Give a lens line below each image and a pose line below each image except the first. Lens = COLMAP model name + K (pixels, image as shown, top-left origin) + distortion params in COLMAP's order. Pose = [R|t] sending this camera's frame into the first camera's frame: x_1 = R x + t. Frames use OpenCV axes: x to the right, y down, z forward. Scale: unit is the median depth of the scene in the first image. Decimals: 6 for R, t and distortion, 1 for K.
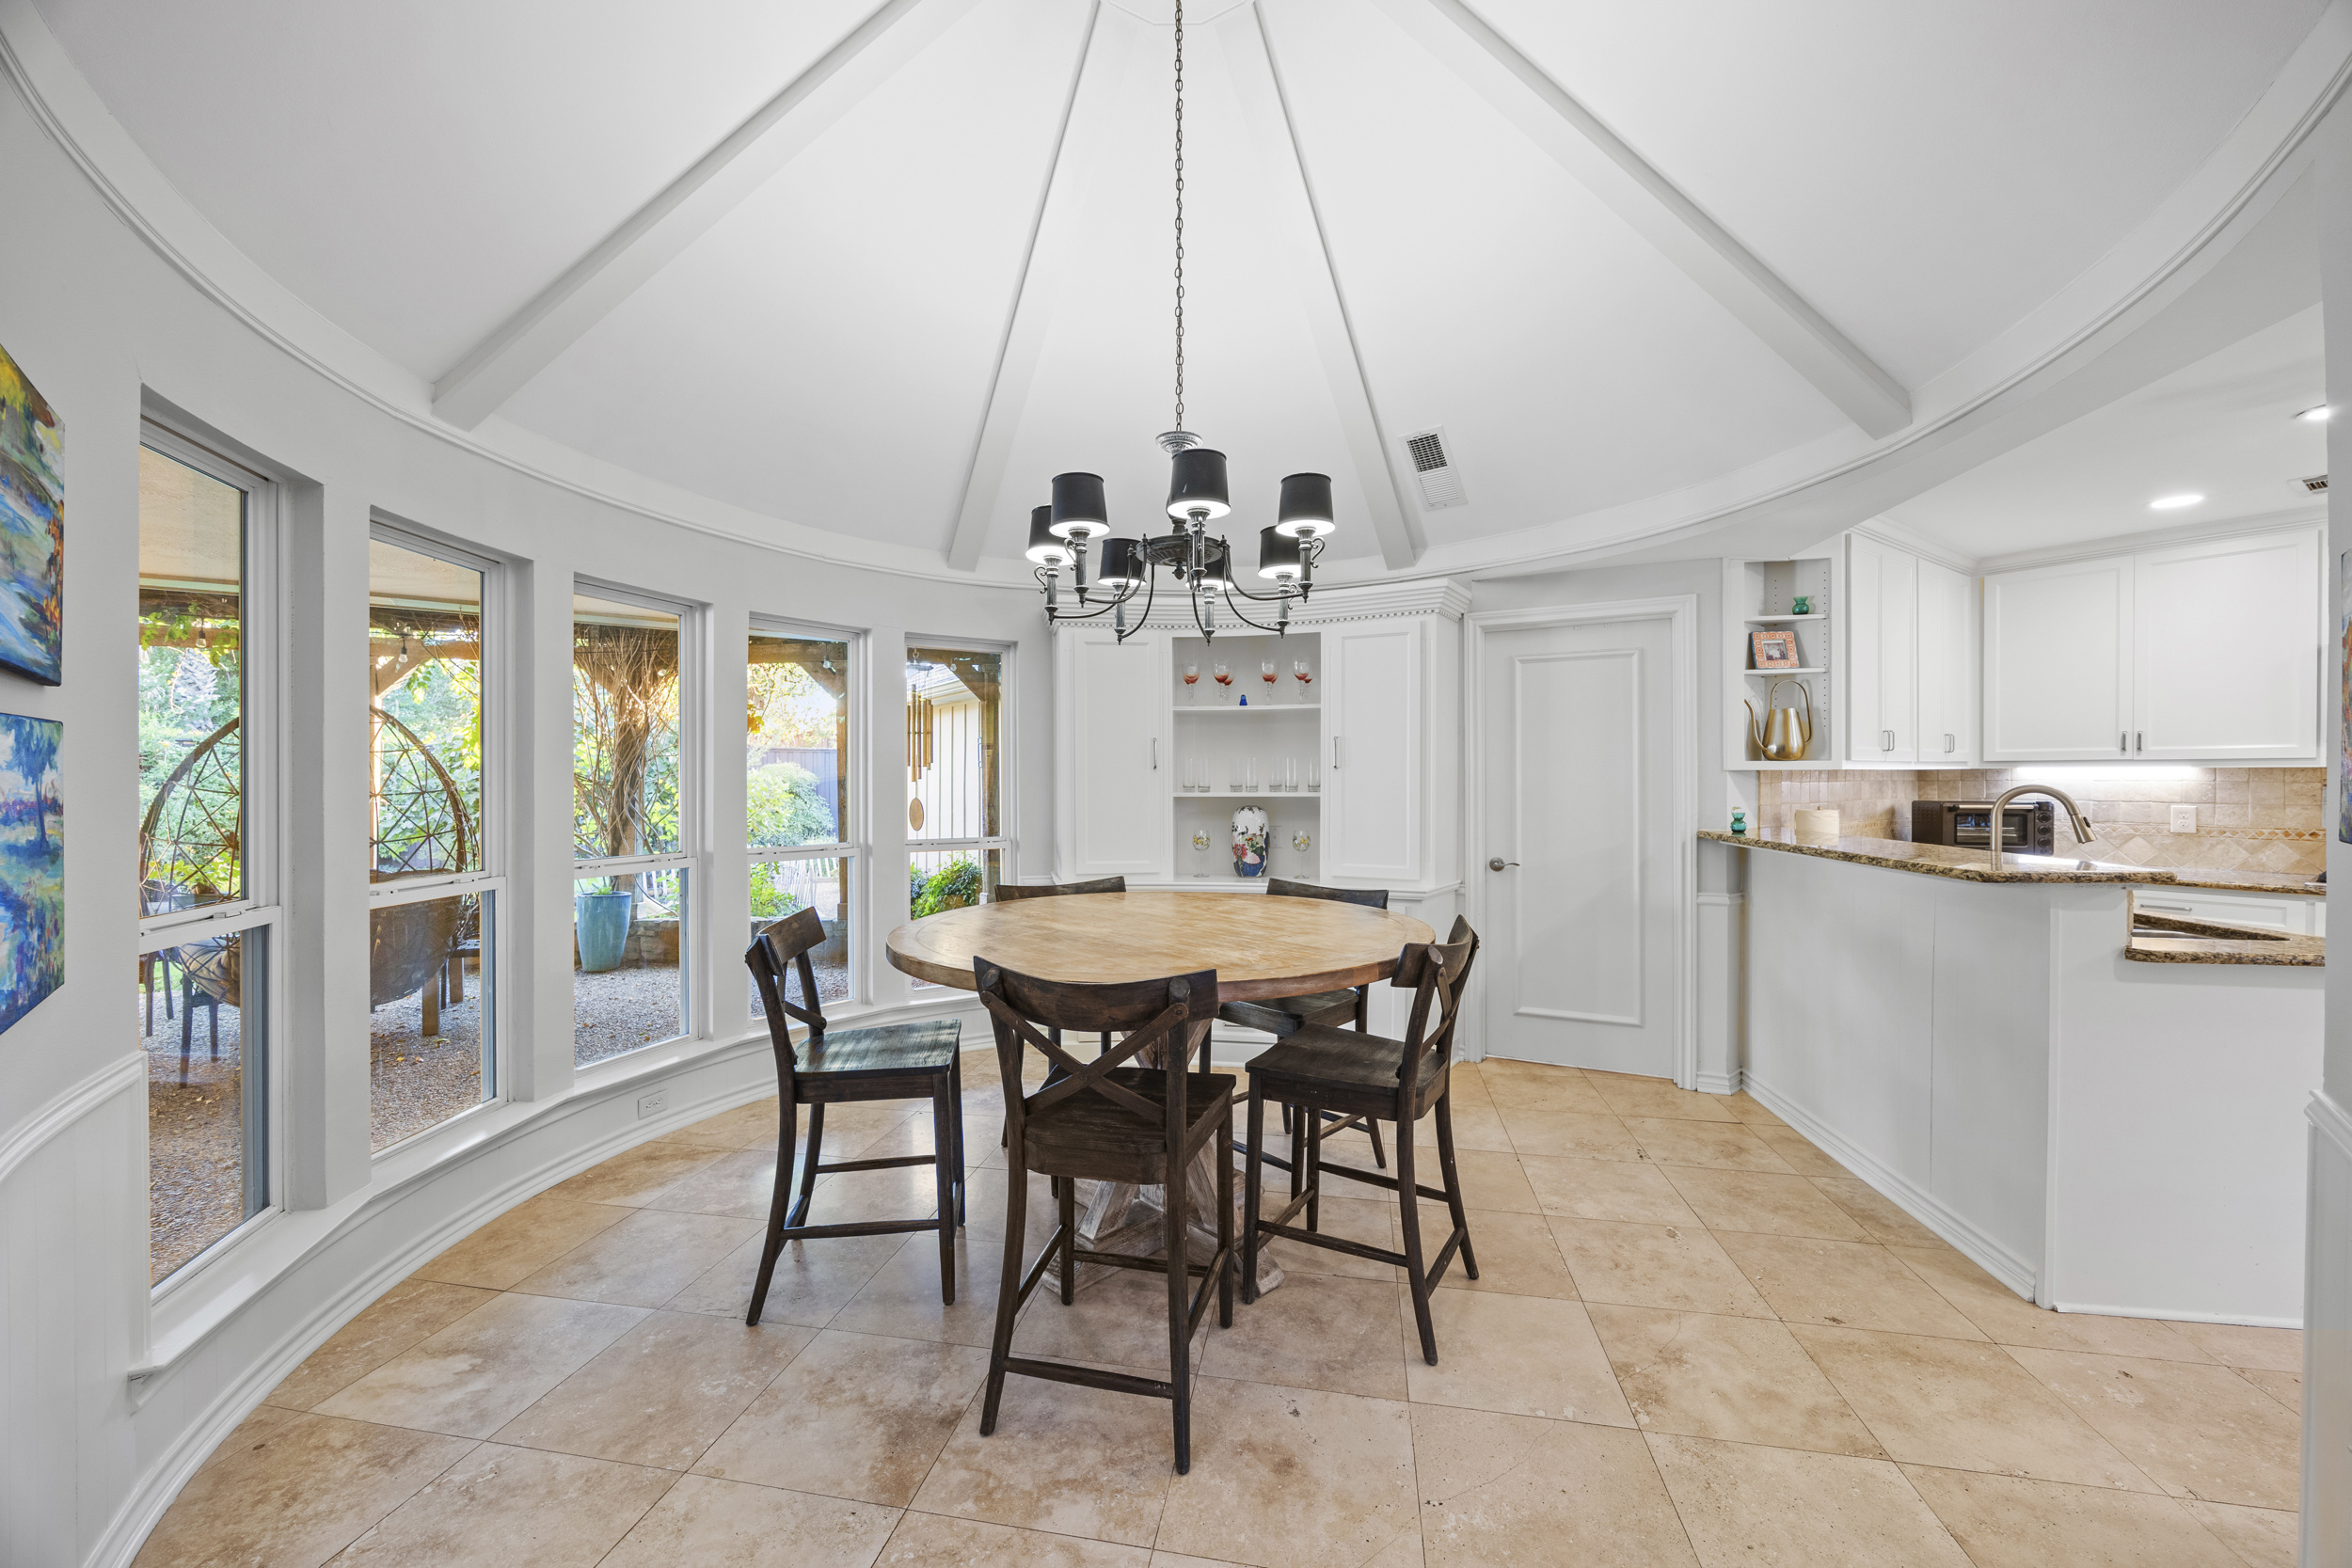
lens RADIAL K [[895.6, 0, 1176.1], [0, 895.6, 789.0], [0, 0, 1]] dist [-0.002152, -0.000693]
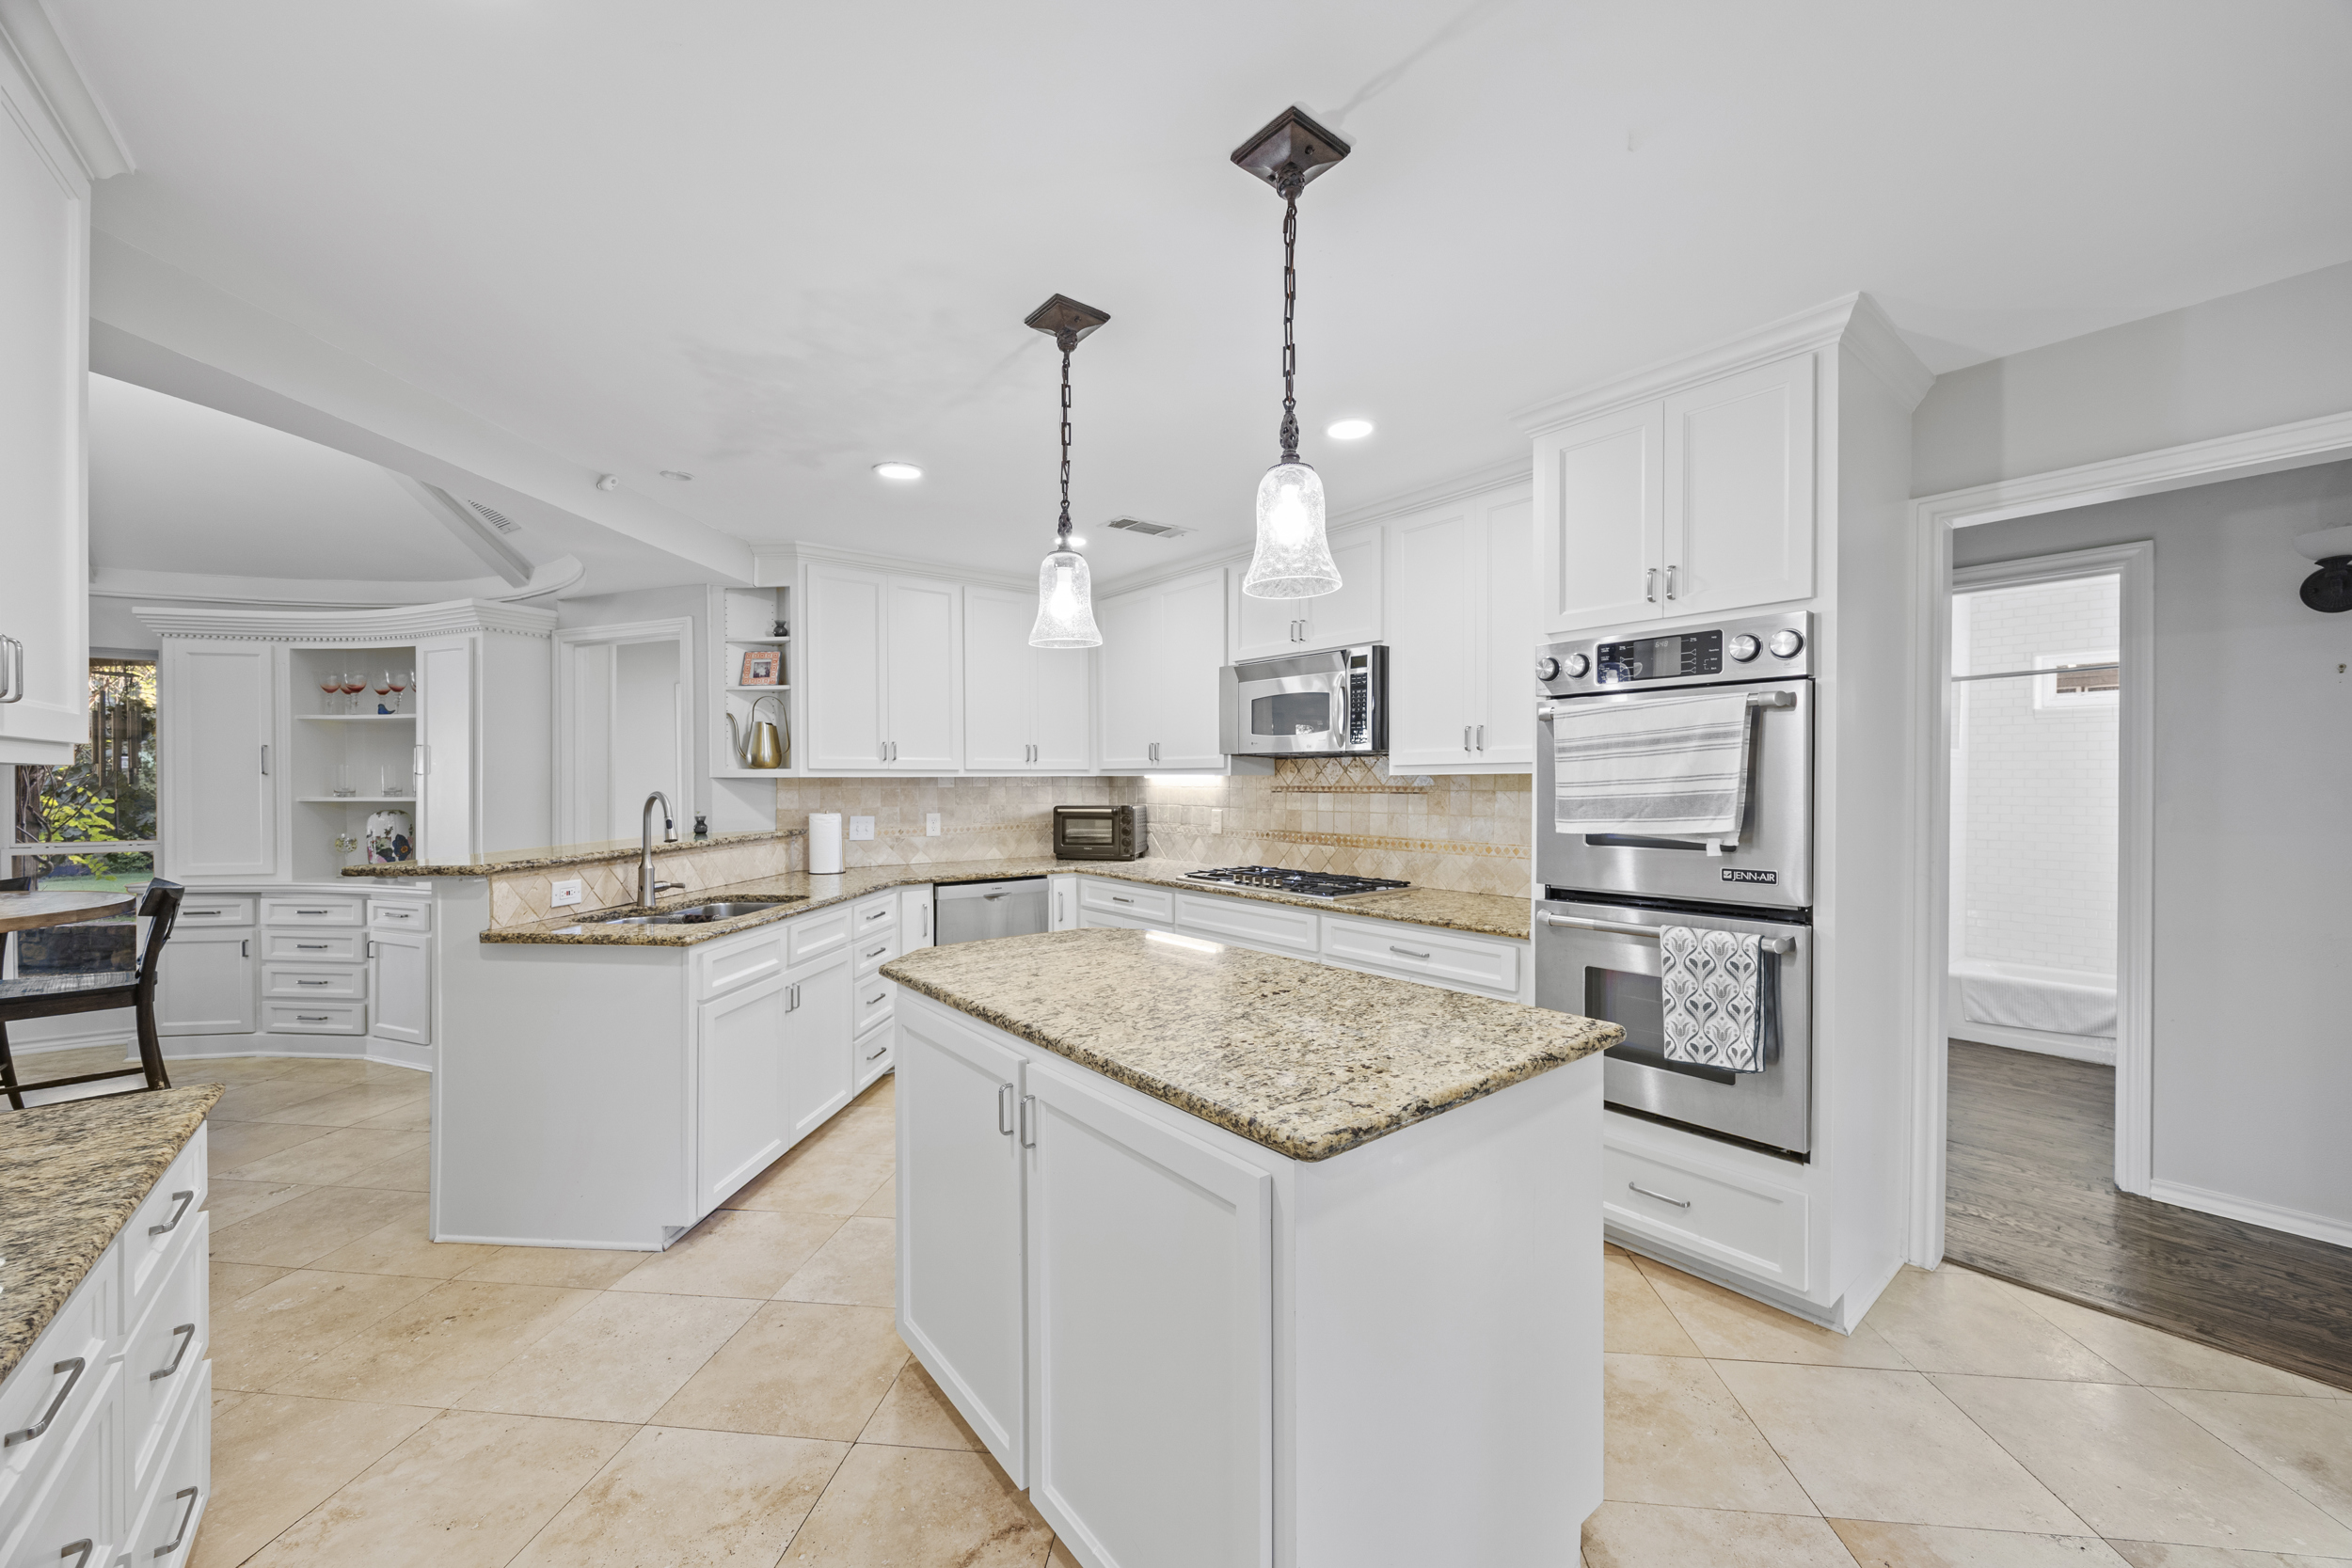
lens RADIAL K [[895.6, 0, 1173.1], [0, 895.6, 789.4], [0, 0, 1]] dist [-0.002152, -0.000693]
pose [[0.997012, 0.001350, 0.077241, 1.000416], [-0.000987, 0.999988, -0.004737, -0.001481], [-0.077247, 0.004647, 0.997001, -0.125529]]
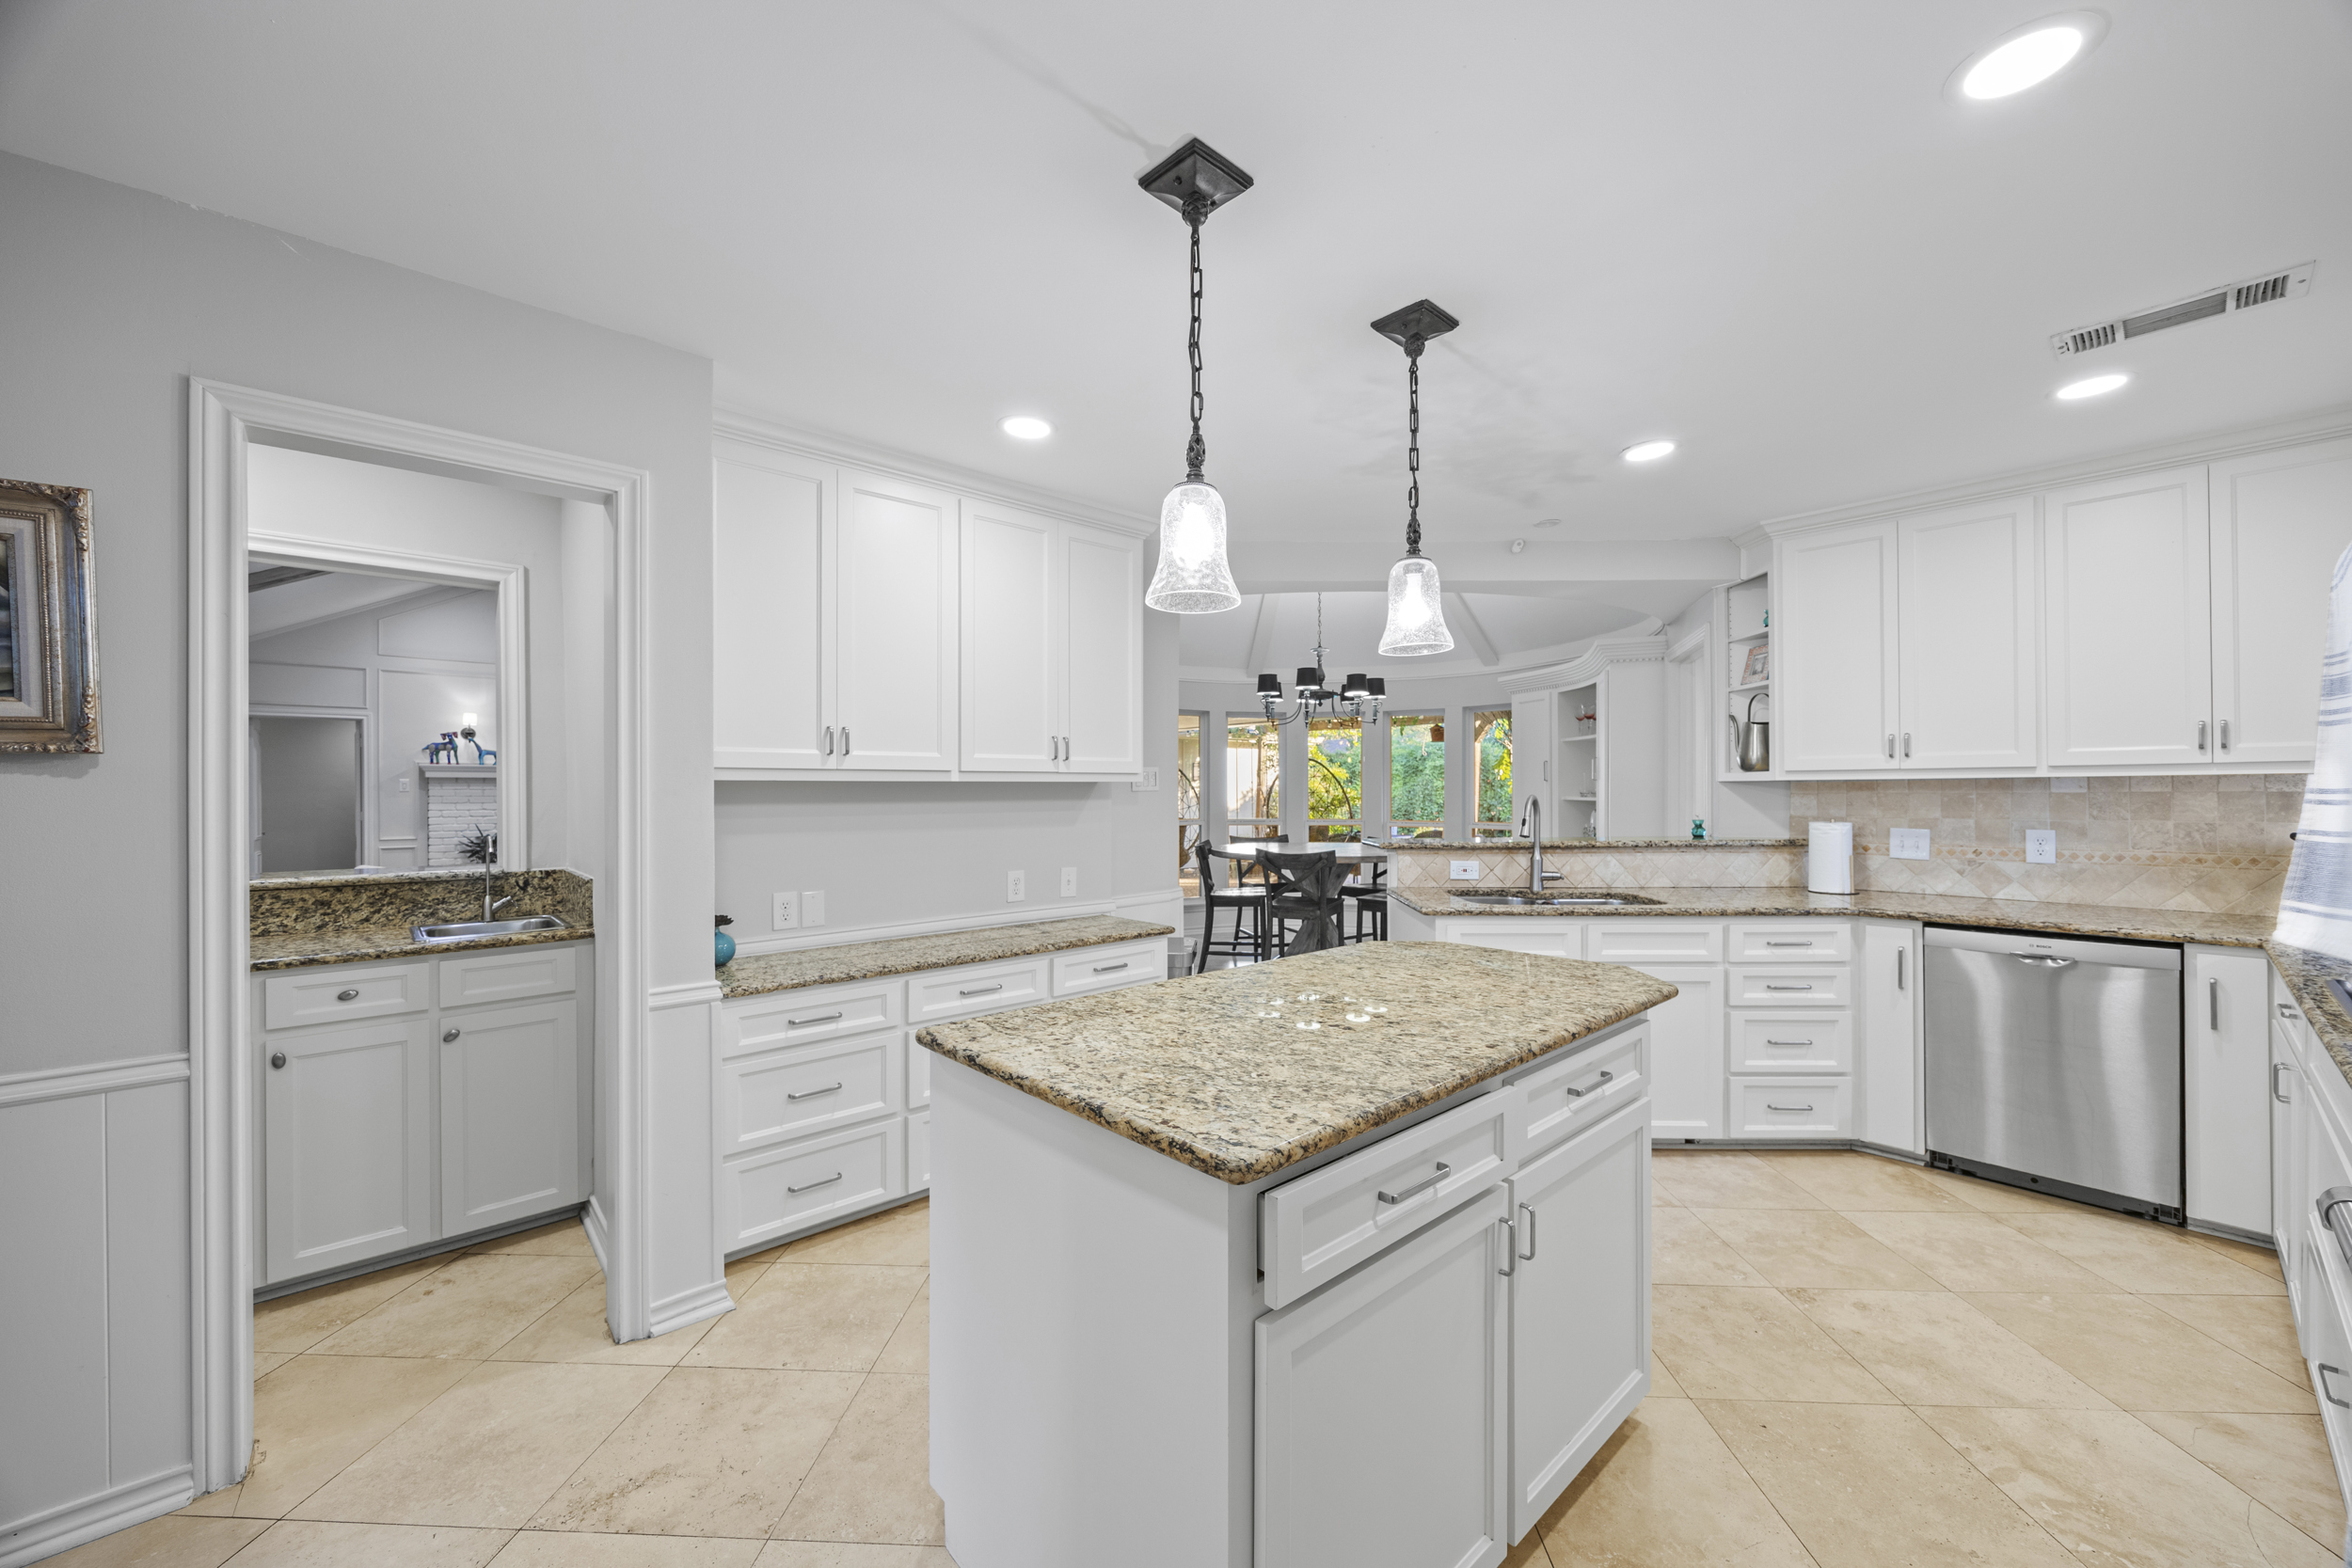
lens RADIAL K [[895.6, 0, 1185.5], [0, 895.6, 786.1], [0, 0, 1]] dist [-0.002152, -0.000693]
pose [[0.145075, -0.001173, -0.989420, 1.460911], [-0.007279, 0.999971, -0.002253, -0.007362], [0.989394, 0.007529, 0.145063, 0.184903]]
